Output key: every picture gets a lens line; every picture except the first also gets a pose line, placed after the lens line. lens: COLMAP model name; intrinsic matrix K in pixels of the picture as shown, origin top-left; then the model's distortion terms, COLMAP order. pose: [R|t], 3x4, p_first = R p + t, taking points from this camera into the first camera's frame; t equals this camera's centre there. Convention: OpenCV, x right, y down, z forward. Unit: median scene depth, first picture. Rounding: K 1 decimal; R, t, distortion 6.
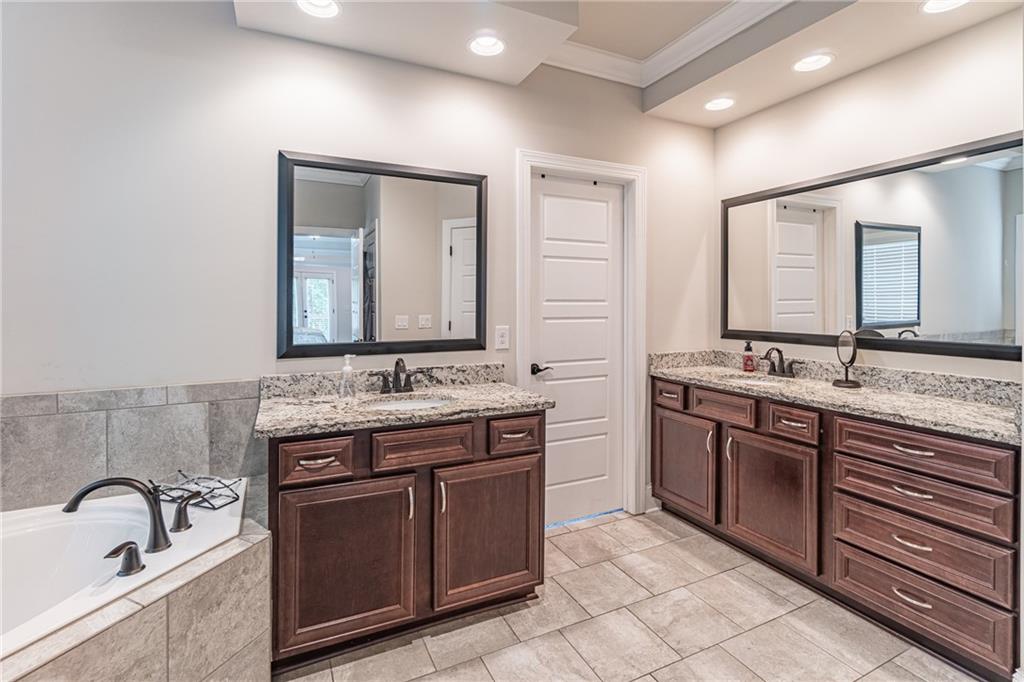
lens RADIAL K [[485.8, 0, 509.5], [0, 485.8, 305.7], [0, 0, 1]] dist [0.000065, 0.000191]
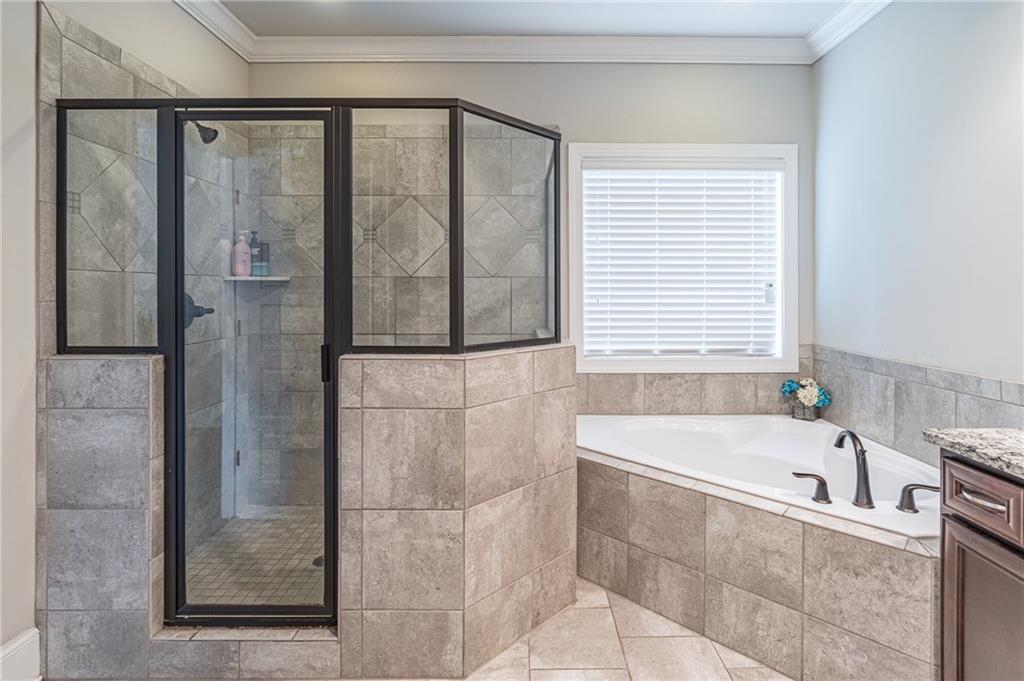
lens RADIAL K [[485.8, 0, 511.6], [0, 485.8, 291.3], [0, 0, 1]] dist [0.000065, 0.000191]
pose [[-0.429186, 0.000931, -0.903216, 0.584209], [-0.003904, 0.999988, 0.002885, 0.002694], [0.903208, 0.004765, -0.429177, 0.676189]]
